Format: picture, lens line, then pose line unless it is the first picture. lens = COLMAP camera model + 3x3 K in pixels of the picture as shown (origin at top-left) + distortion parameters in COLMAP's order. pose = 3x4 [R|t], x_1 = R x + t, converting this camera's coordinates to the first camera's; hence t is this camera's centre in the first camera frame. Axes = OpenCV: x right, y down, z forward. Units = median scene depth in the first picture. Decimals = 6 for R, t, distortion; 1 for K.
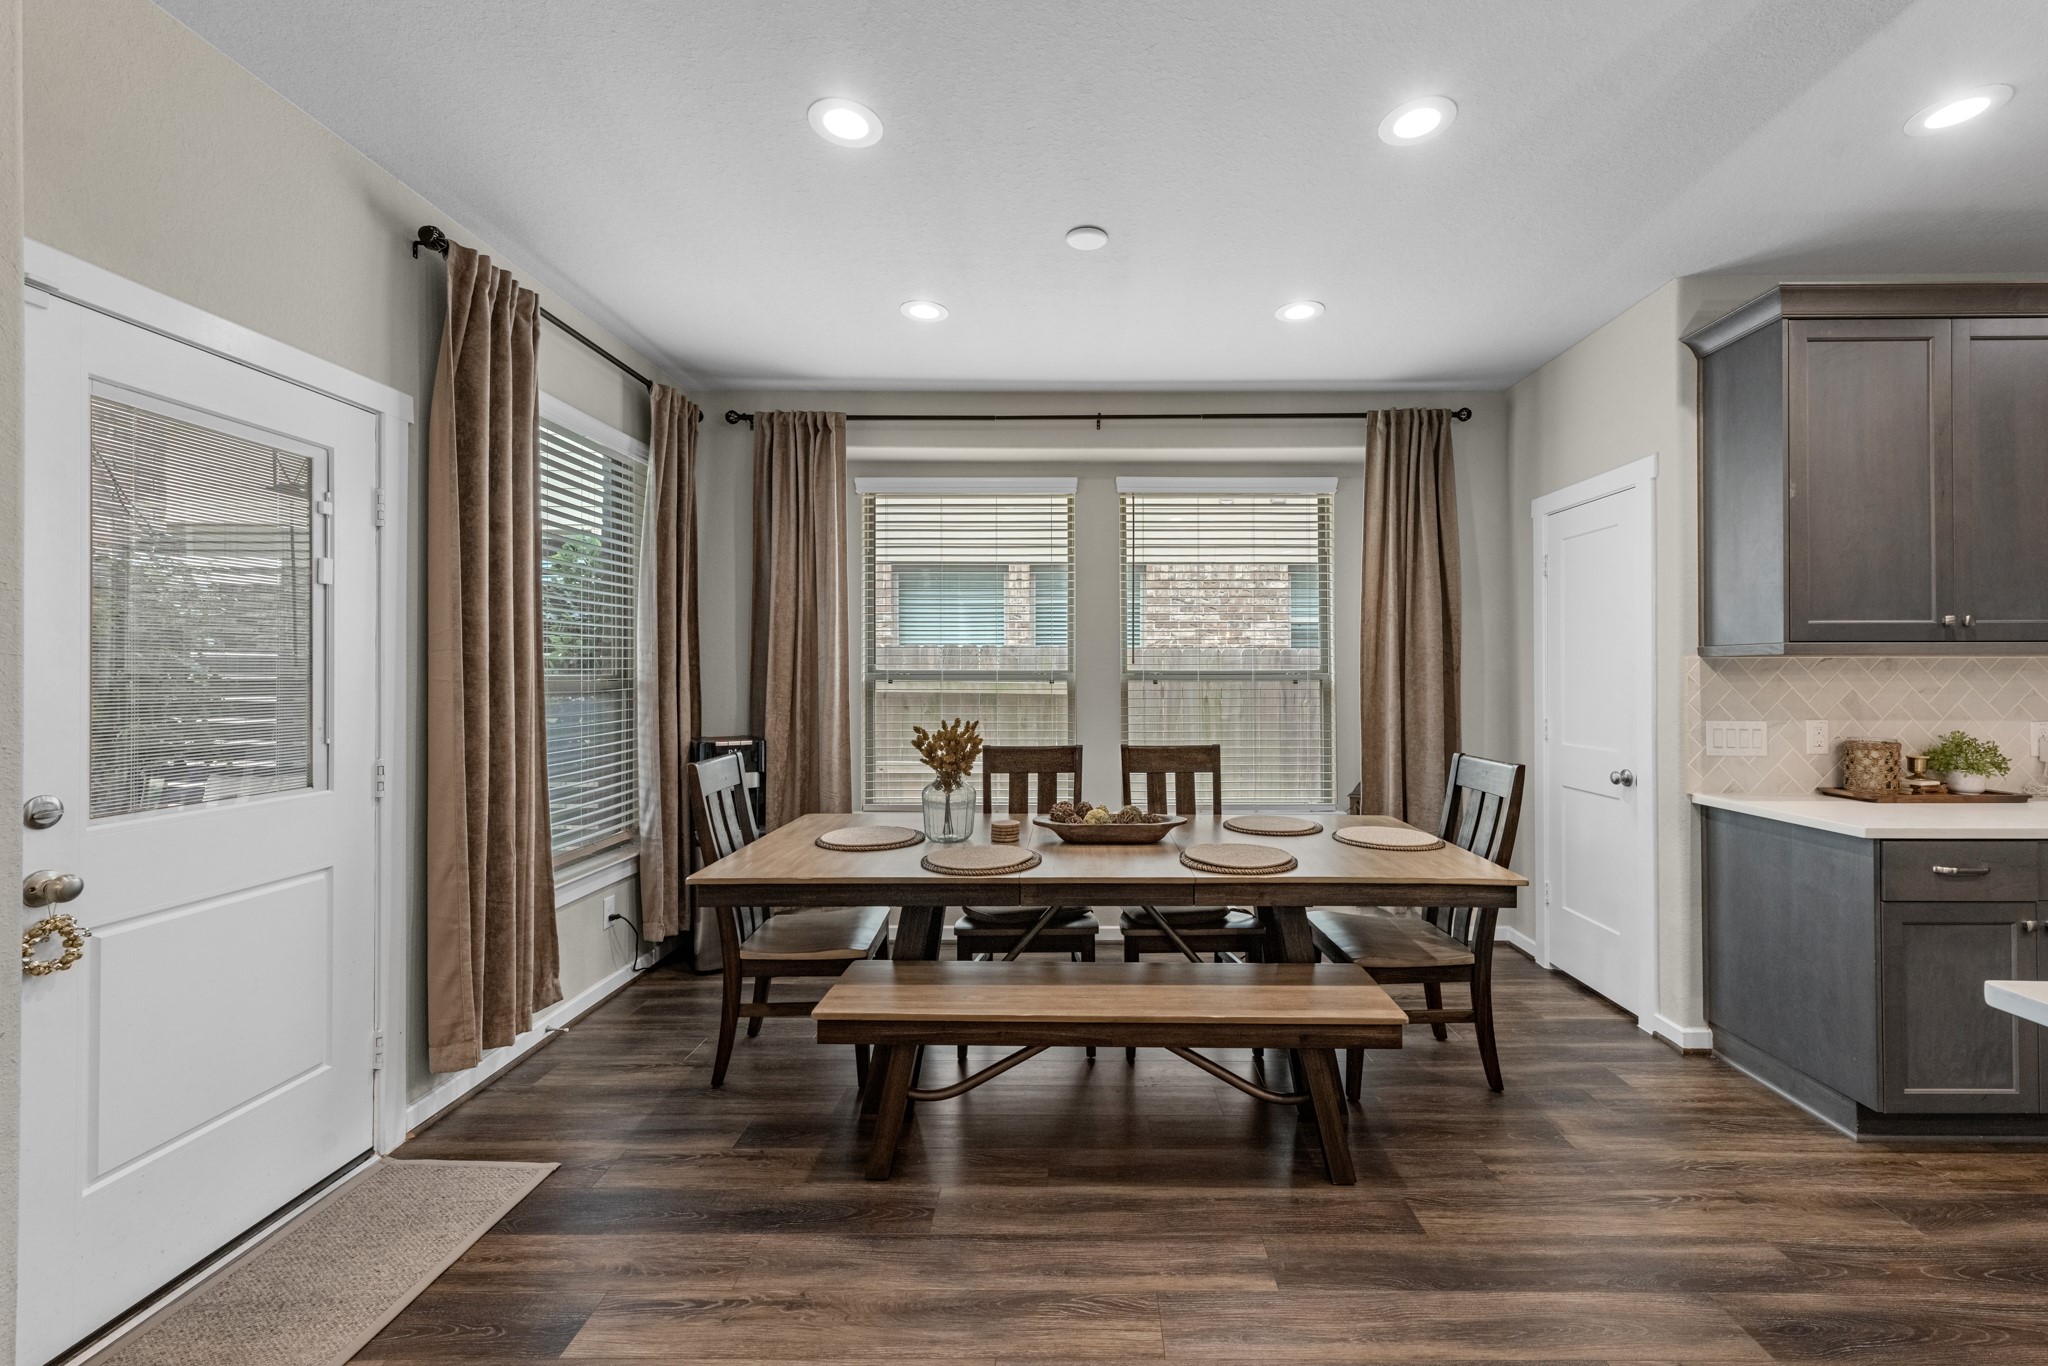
lens RADIAL K [[841.5, 0, 1064.9], [0, 841.5, 672.0], [0, 0, 1]] dist [-0.000700, -0.000230]
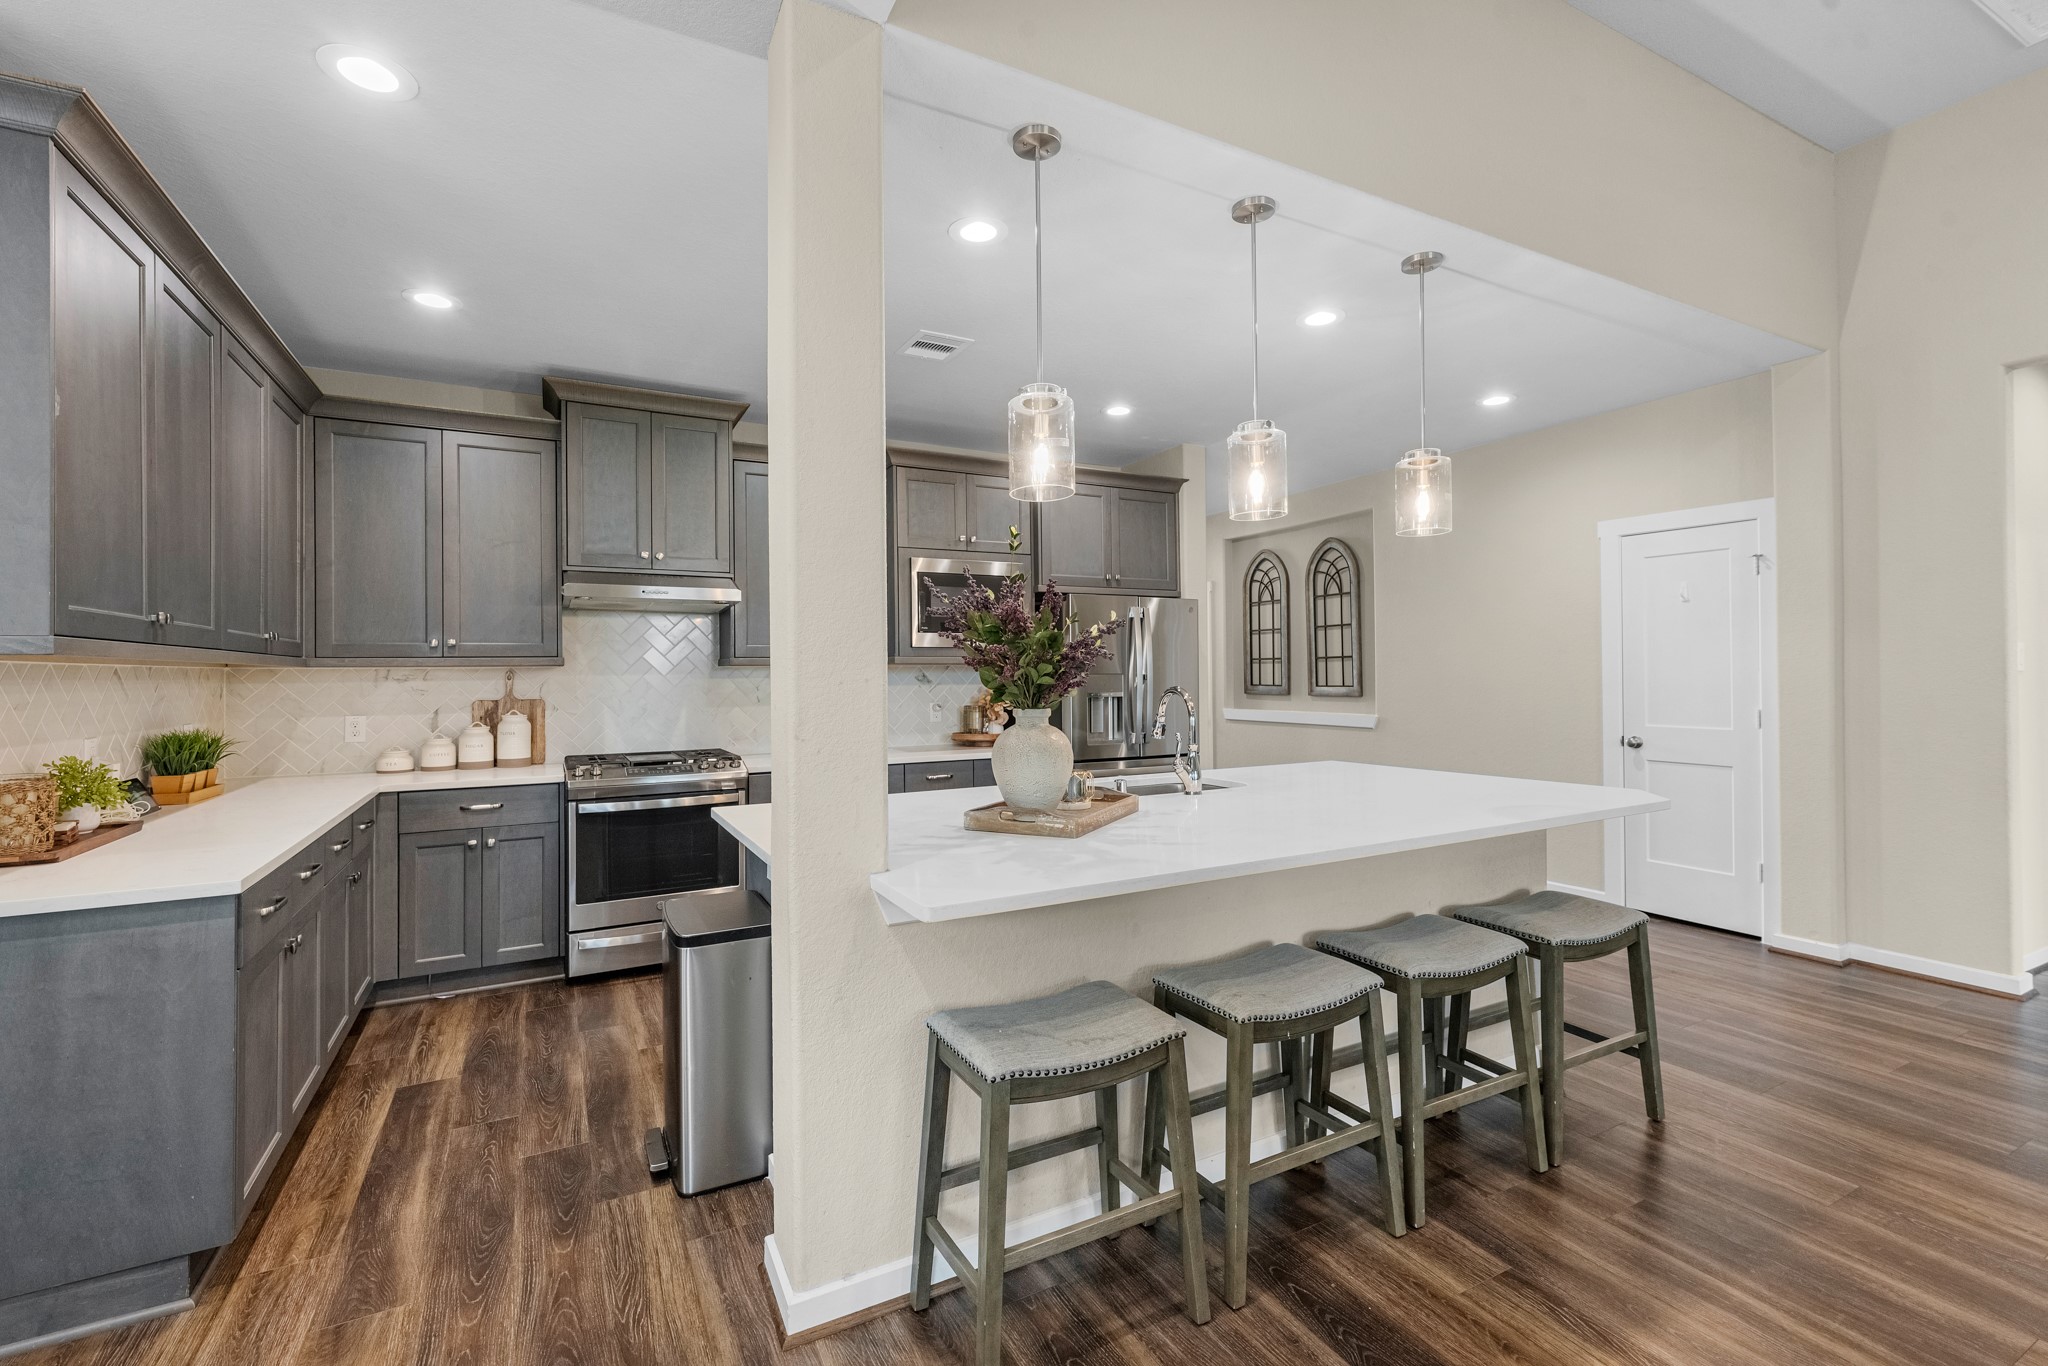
lens RADIAL K [[865.5, 0, 975.1], [0, 865.5, 670.6], [0, 0, 1]] dist [-0.000583, 0.000054]
pose [[-0.462849, 0.009068, 0.886391, -0.060656], [0.006251, 0.999956, -0.006966, 0.000153], [-0.886415, 0.002316, -0.462886, 0.625176]]
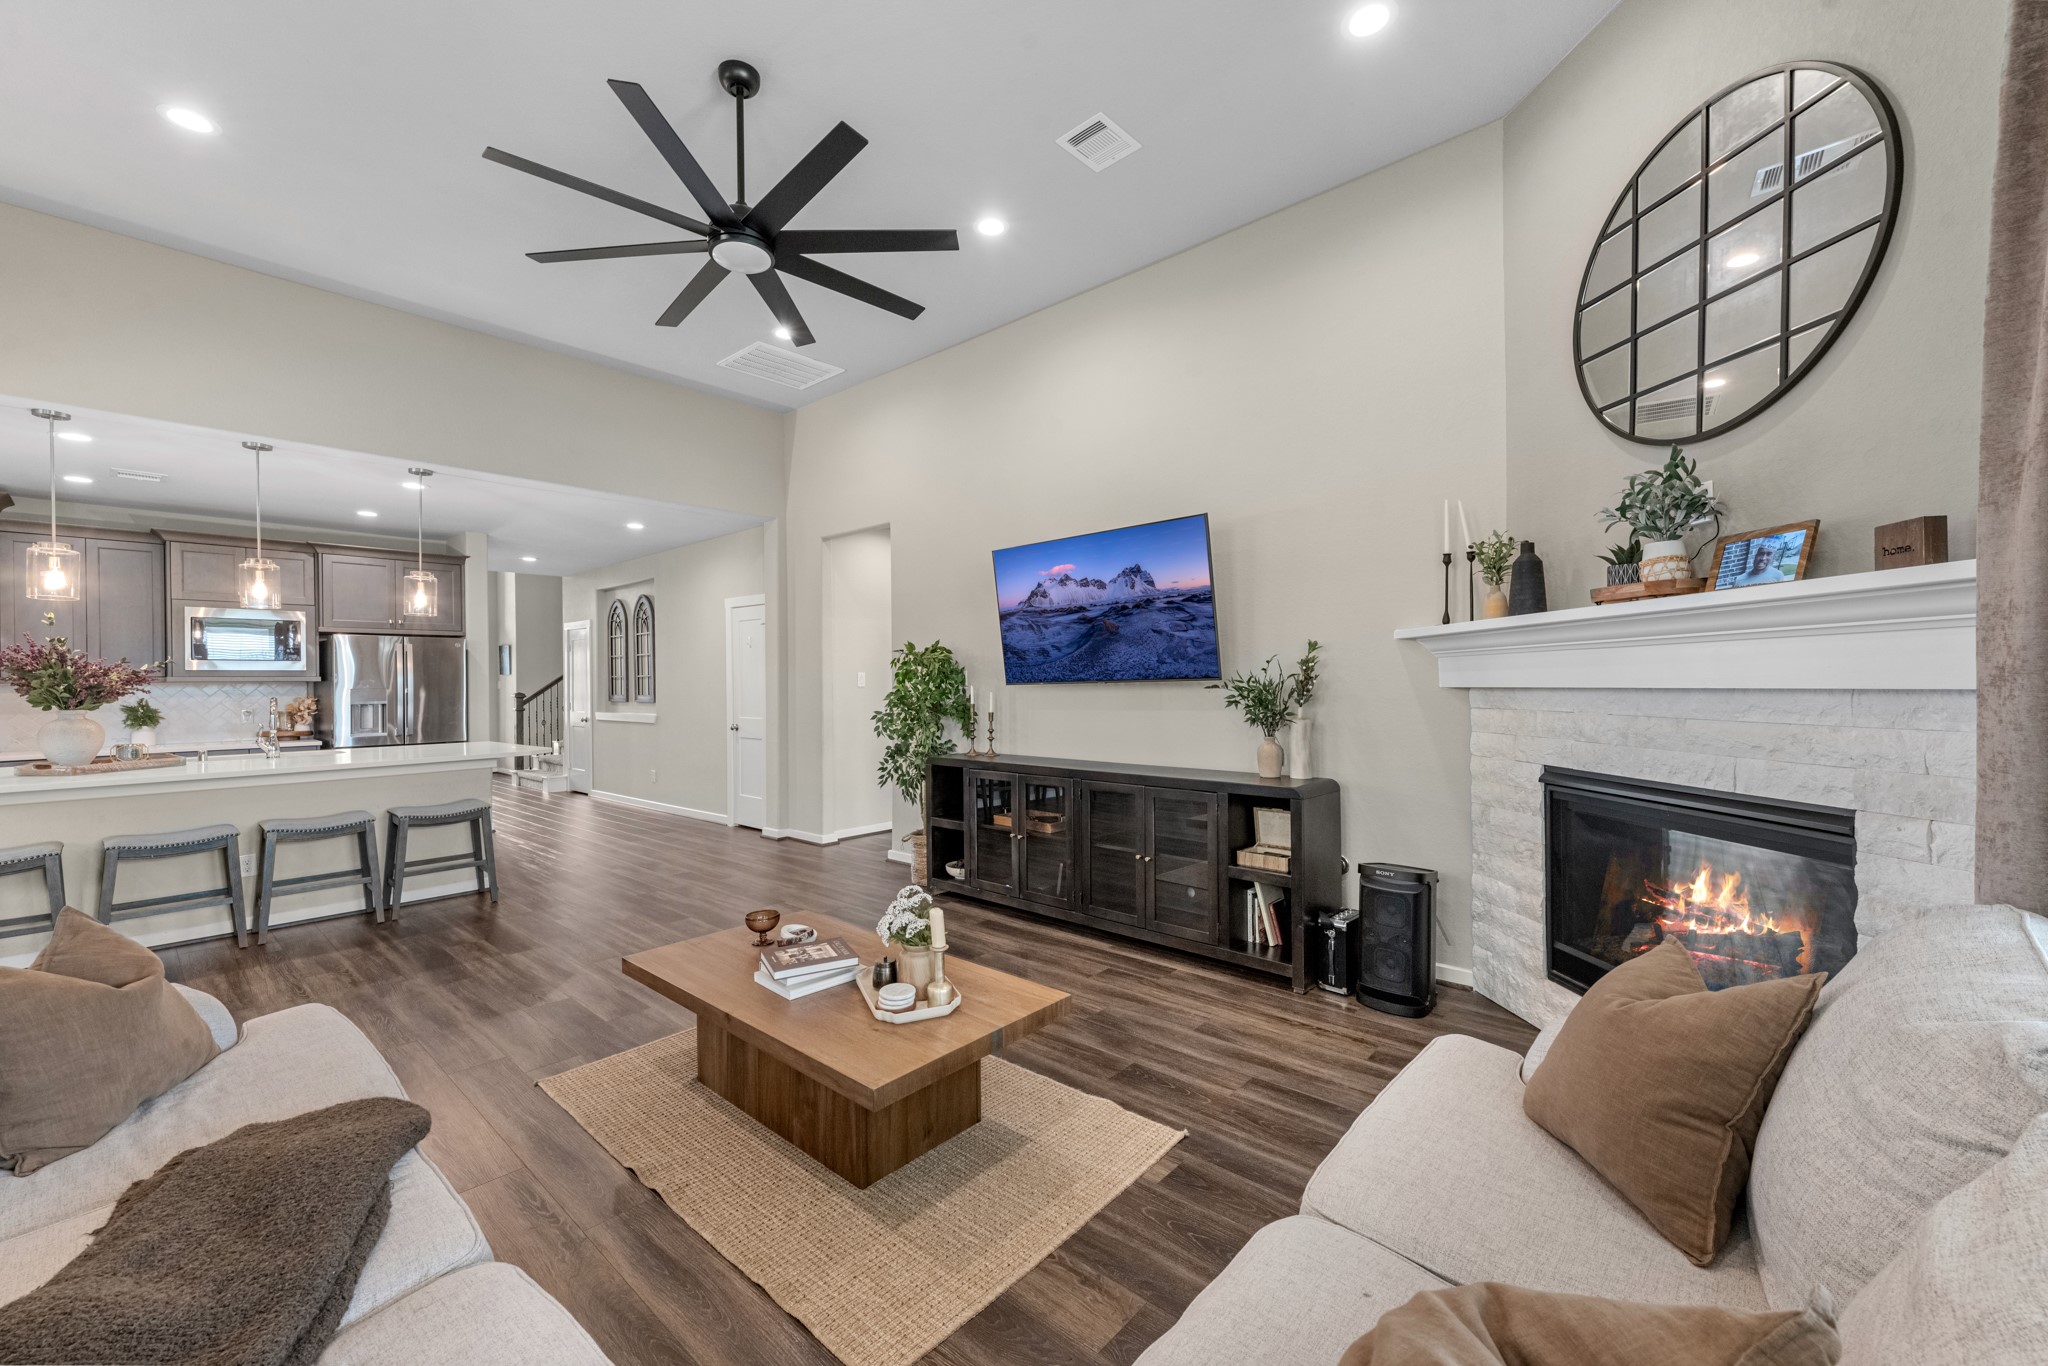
lens RADIAL K [[818.9, 0, 1024.0], [0, 818.9, 683.0], [0, 0, 1]] dist [0.000603, -0.000058]
pose [[-0.763580, 0.006468, 0.645681, -1.600366], [0.007865, 0.999969, -0.000716, -0.003905], [-0.645665, 0.004532, -0.763607, 0.214982]]
